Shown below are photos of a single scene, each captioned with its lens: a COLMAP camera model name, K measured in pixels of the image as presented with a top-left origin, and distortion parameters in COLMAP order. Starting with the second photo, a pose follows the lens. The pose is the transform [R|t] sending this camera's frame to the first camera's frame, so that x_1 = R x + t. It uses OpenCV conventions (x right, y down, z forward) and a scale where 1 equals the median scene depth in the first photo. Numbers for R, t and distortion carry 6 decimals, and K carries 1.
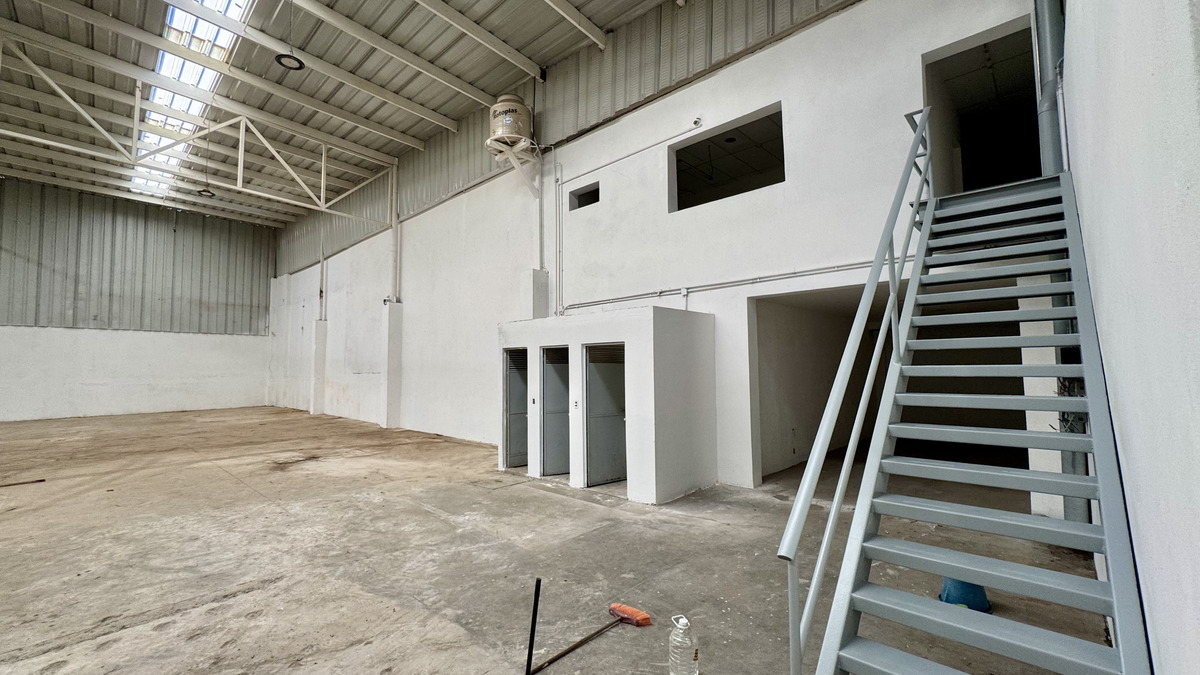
lens RADIAL K [[480.1, 0, 600.0], [0, 480.1, 337.5], [0, 0, 1]] dist [-0.001983, -0.000052]
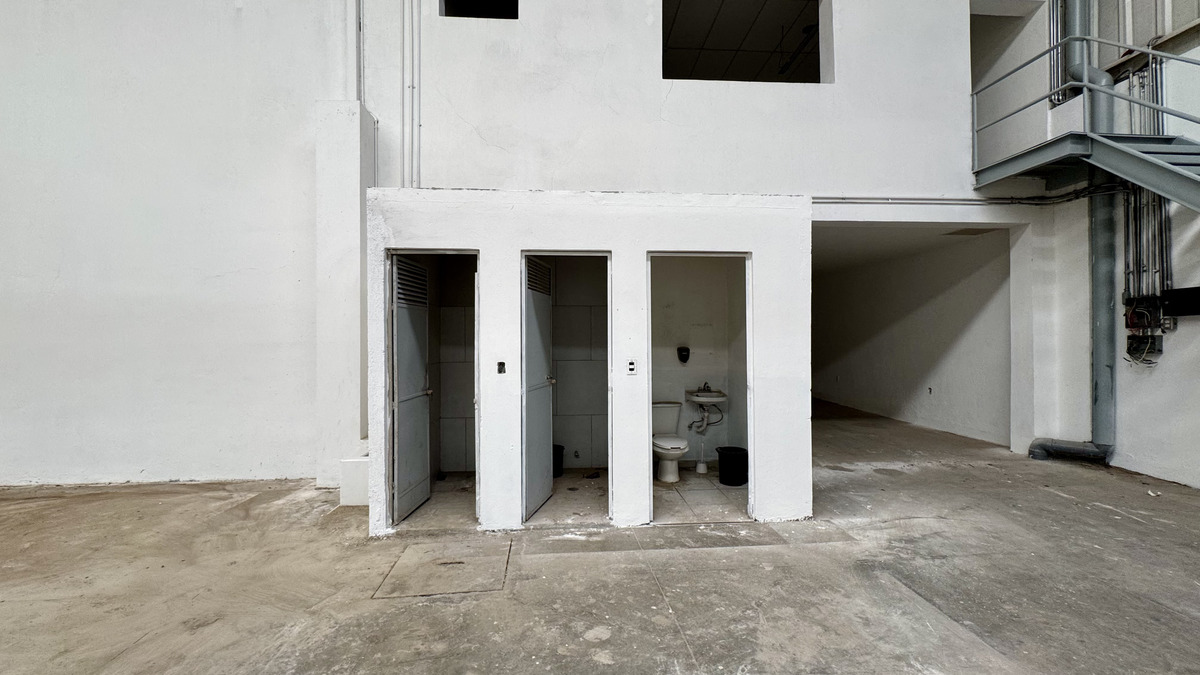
lens RADIAL K [[480.1, 0, 600.0], [0, 480.1, 337.5], [0, 0, 1]] dist [-0.001983, -0.000052]
pose [[0.682345, 0.009851, 0.730963, -0.335131], [-0.046289, 0.998485, 0.029754, 0.070013], [-0.729563, -0.054138, 0.681768, 0.502077]]
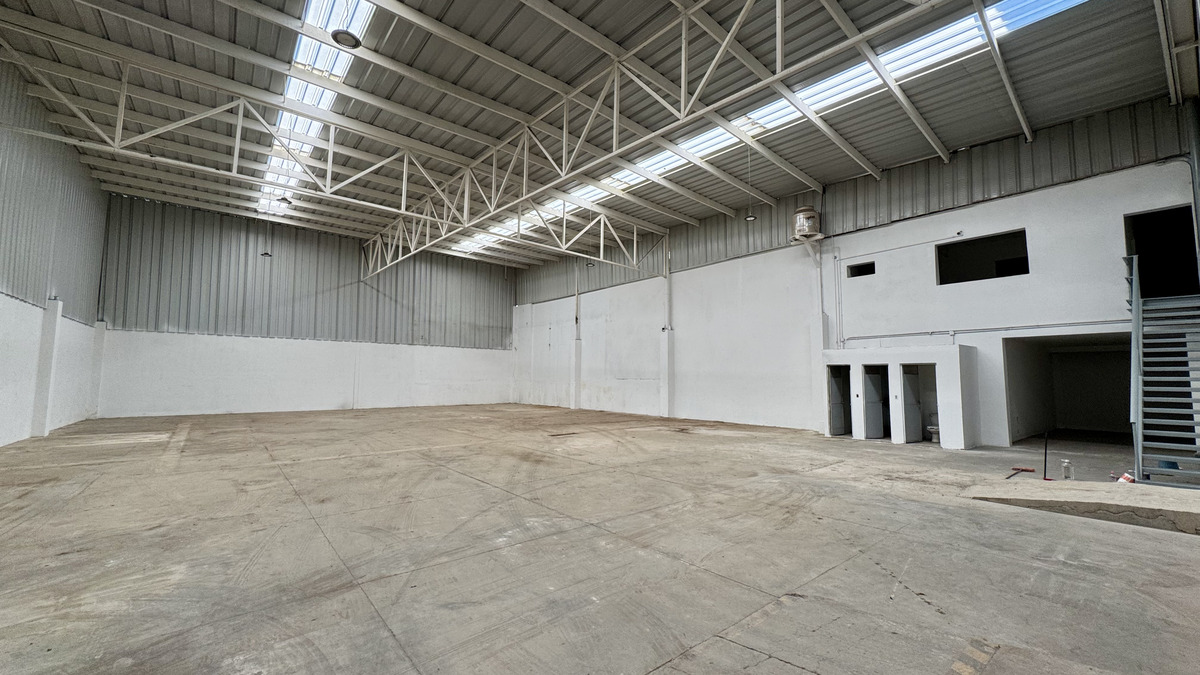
lens RADIAL K [[480.1, 0, 600.0], [0, 480.1, 337.5], [0, 0, 1]] dist [-0.001983, -0.000052]
pose [[0.989558, 0.003400, -0.144093, -0.657749], [-0.006511, 0.999756, -0.021128, -0.028623], [0.143986, 0.021845, 0.989339, -0.692821]]
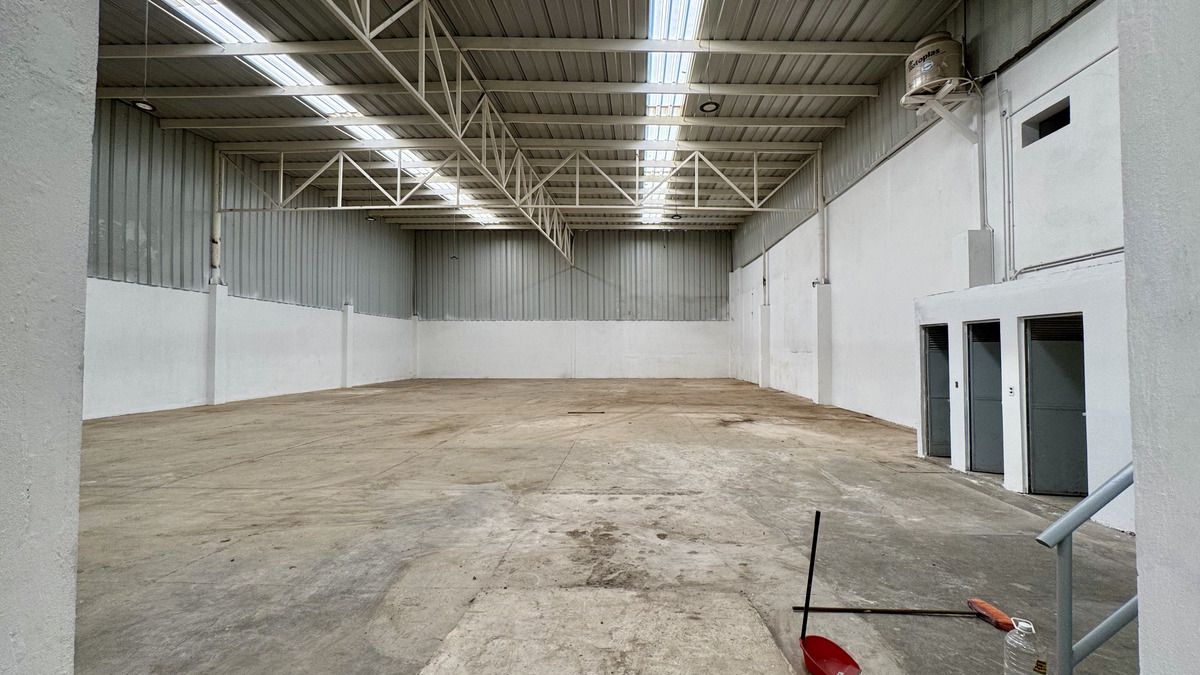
lens RADIAL K [[480.1, 0, 600.0], [0, 480.1, 337.5], [0, 0, 1]] dist [-0.001983, -0.000052]
pose [[0.630624, -0.009830, -0.776026, 0.107385], [0.041279, 0.998929, 0.020891, 0.001477], [0.774990, -0.045208, 0.630355, -0.043603]]
